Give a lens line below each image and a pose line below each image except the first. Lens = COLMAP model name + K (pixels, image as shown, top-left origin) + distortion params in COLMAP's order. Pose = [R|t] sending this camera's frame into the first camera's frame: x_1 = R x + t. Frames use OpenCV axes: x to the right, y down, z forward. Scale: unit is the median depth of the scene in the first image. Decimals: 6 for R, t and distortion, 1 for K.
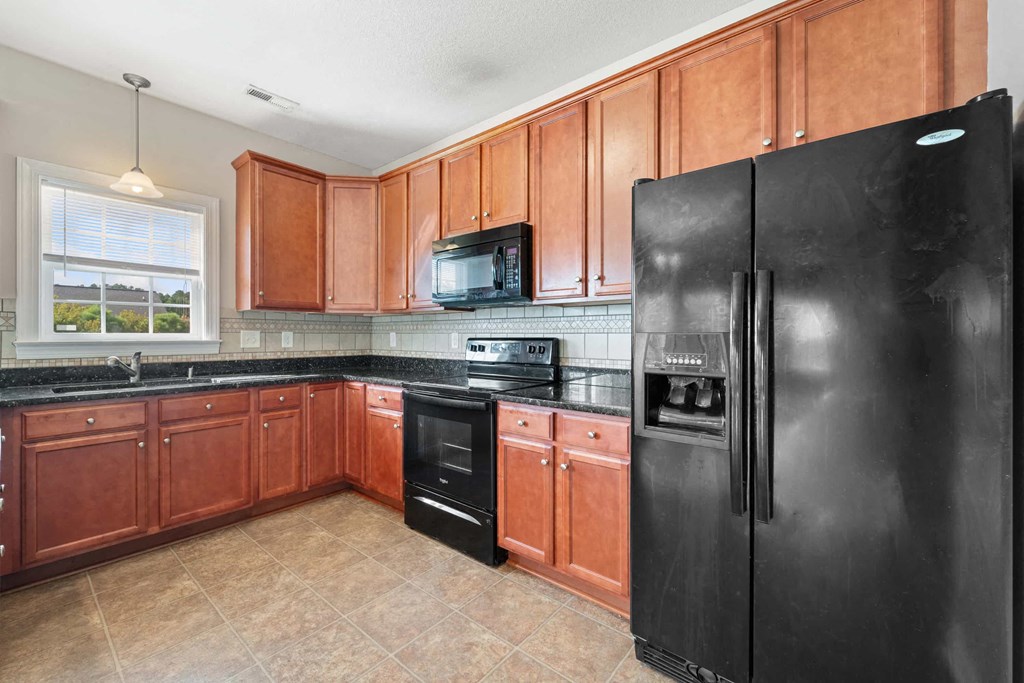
lens RADIAL K [[417.7, 0, 512.8], [0, 417.7, 336.8], [0, 0, 1]] dist [-0.001400, -0.000314]
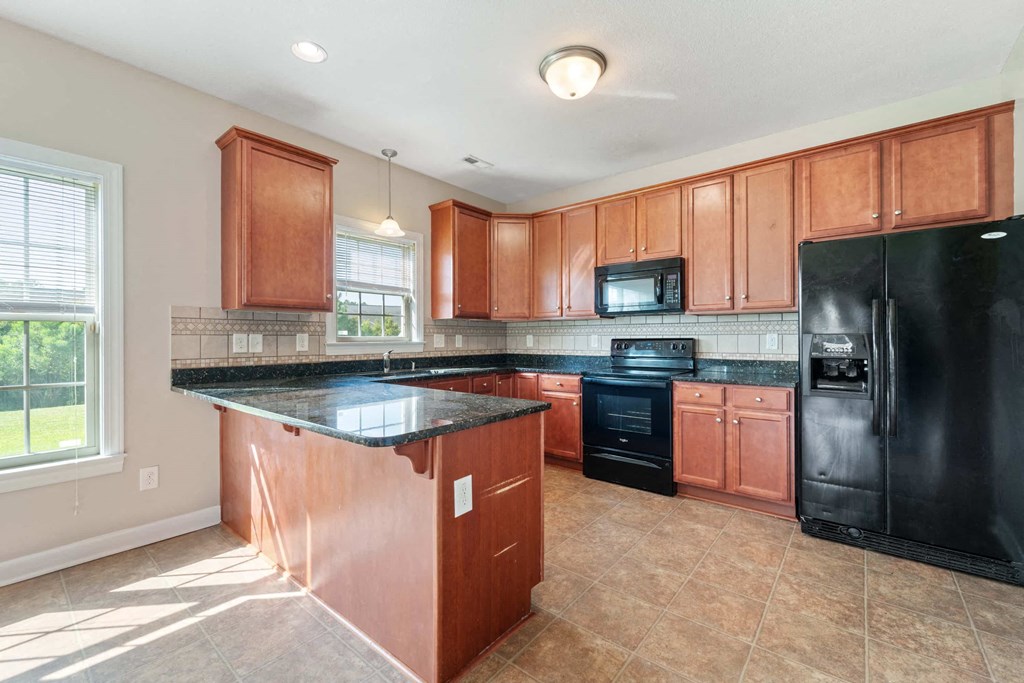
lens RADIAL K [[426.1, 0, 511.6], [0, 426.1, 338.2], [0, 0, 1]] dist [-0.000603, -0.000192]
pose [[0.999981, -0.005813, 0.002066, -0.506399], [0.005819, 0.999979, -0.003011, 0.003204], [-0.002048, 0.003023, 0.999993, -0.405099]]
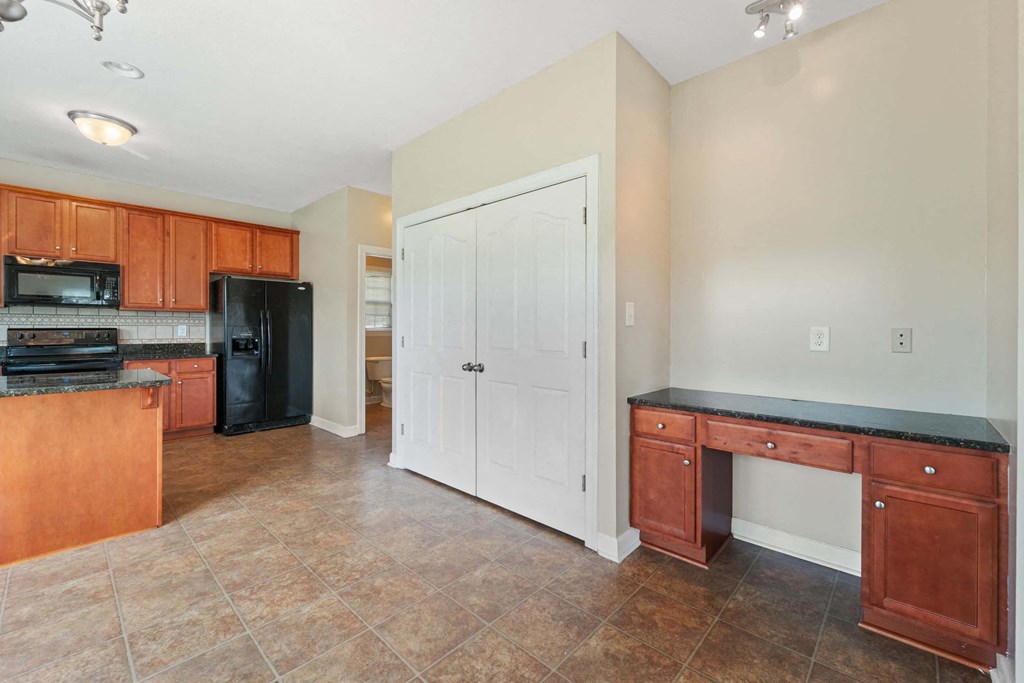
lens RADIAL K [[425.6, 0, 510.9], [0, 425.6, 328.5], [0, 0, 1]] dist [-0.001047, -0.000434]
pose [[0.063047, -0.002839, 0.998006, -1.557795], [-0.000585, 0.999996, 0.002881, -0.002133], [-0.998010, -0.000765, 0.063045, -0.735910]]
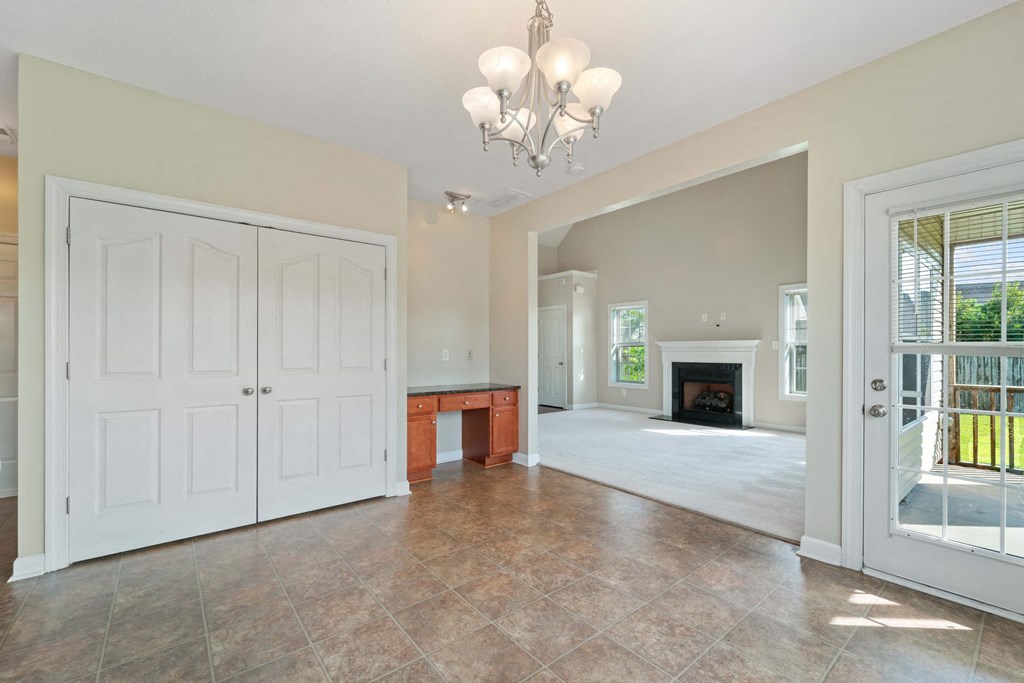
lens RADIAL K [[428.3, 0, 508.1], [0, 428.3, 348.1], [0, 0, 1]] dist [0.000407, -0.000211]
pose [[-0.979182, -0.004411, 0.202937, -1.288320], [-0.005070, 0.999983, -0.002724, -0.004663], [-0.202921, -0.003696, -0.979188, 0.422423]]
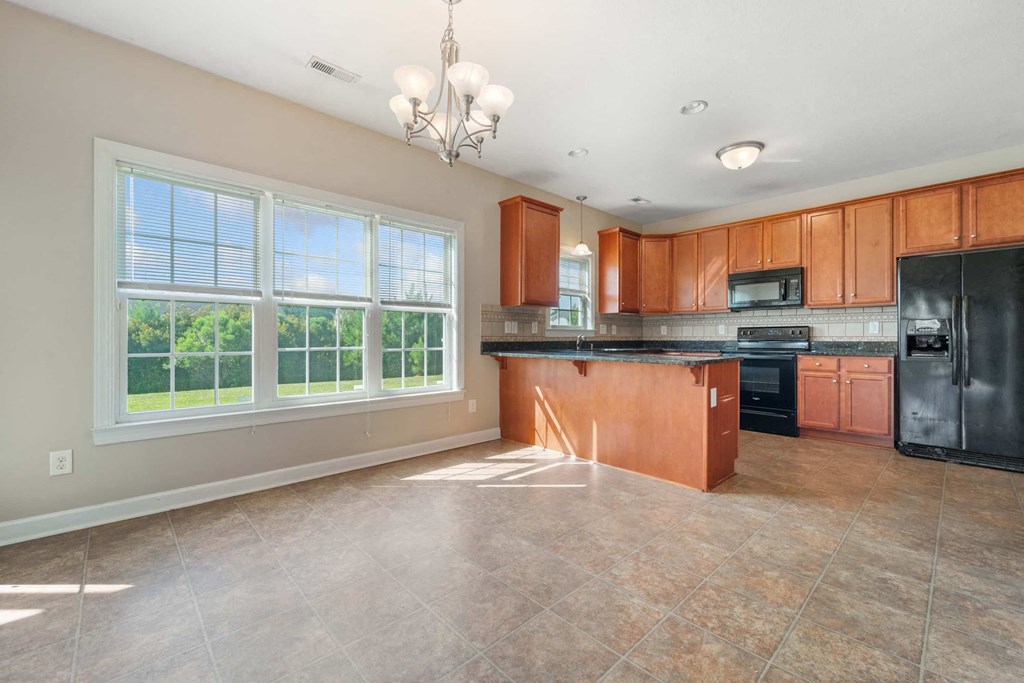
lens RADIAL K [[421.6, 0, 511.9], [0, 421.6, 337.8], [0, 0, 1]] dist [-0.002109, -0.000259]
pose [[0.991697, -0.002930, -0.128562, -0.976802], [0.002594, 0.999993, -0.002776, 0.057397], [0.128569, 0.002419, 0.991698, -1.035183]]
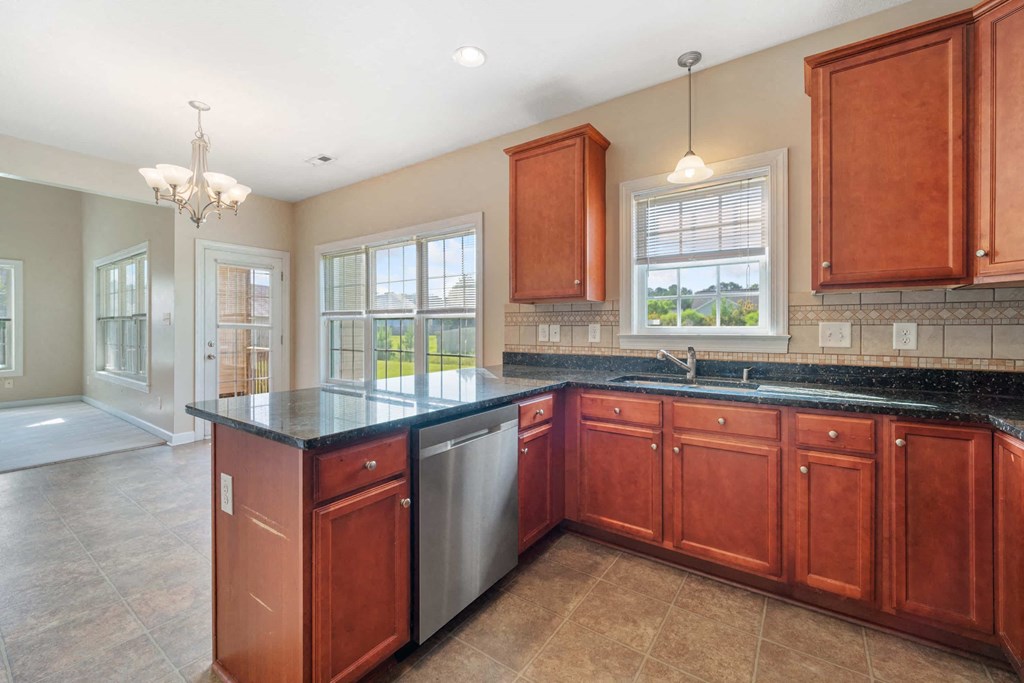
lens RADIAL K [[418.8, 0, 509.3], [0, 418.8, 329.2], [0, 0, 1]] dist [-0.003200, -0.000072]
pose [[0.075816, -0.001305, -0.997121, 0.012888], [-0.004268, 0.999990, -0.001633, 0.000099], [0.997113, 0.004379, 0.075809, 0.523363]]
